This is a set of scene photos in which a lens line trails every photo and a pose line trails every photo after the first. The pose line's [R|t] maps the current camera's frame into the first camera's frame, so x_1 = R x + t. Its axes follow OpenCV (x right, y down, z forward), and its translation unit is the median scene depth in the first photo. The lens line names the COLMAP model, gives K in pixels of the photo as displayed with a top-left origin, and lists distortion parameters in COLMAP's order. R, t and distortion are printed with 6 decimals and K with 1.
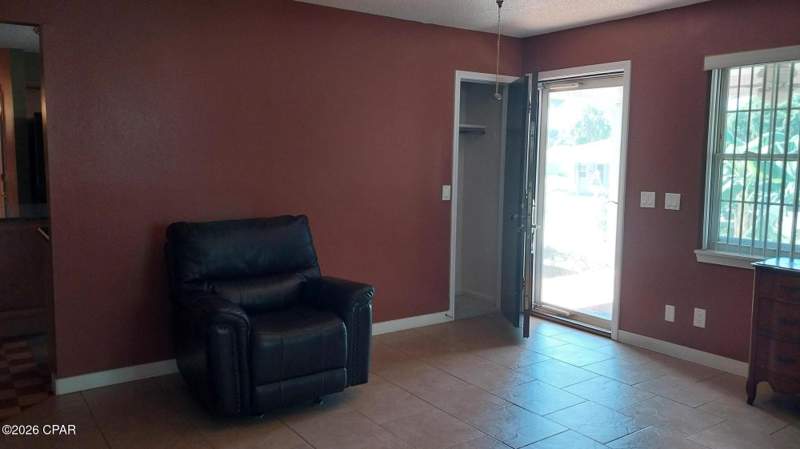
lens RADIAL K [[600.6, 0, 390.8], [0, 600.6, 224.0], [0, 0, 1]] dist [-0.043912, 0.009898]
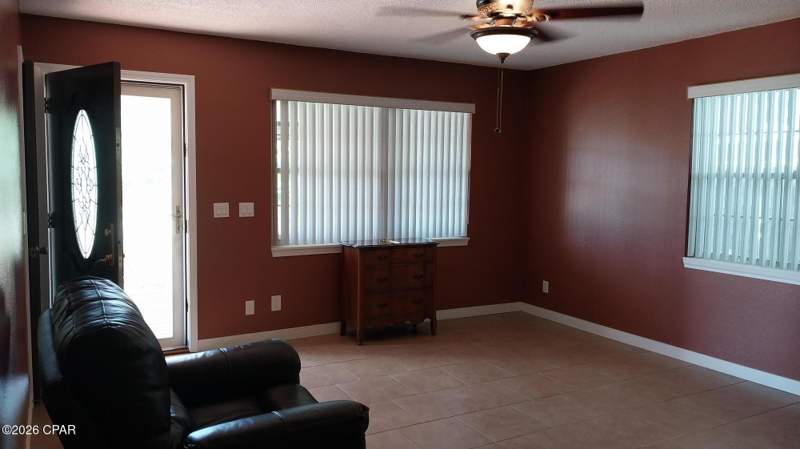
lens RADIAL K [[600.6, 0, 390.8], [0, 600.6, 224.0], [0, 0, 1]] dist [-0.043912, 0.009898]
pose [[0.076352, -0.085624, 0.993398, -0.637142], [0.099742, 0.991964, 0.077834, -0.071216], [-0.992080, 0.093140, 0.084279, 0.622862]]
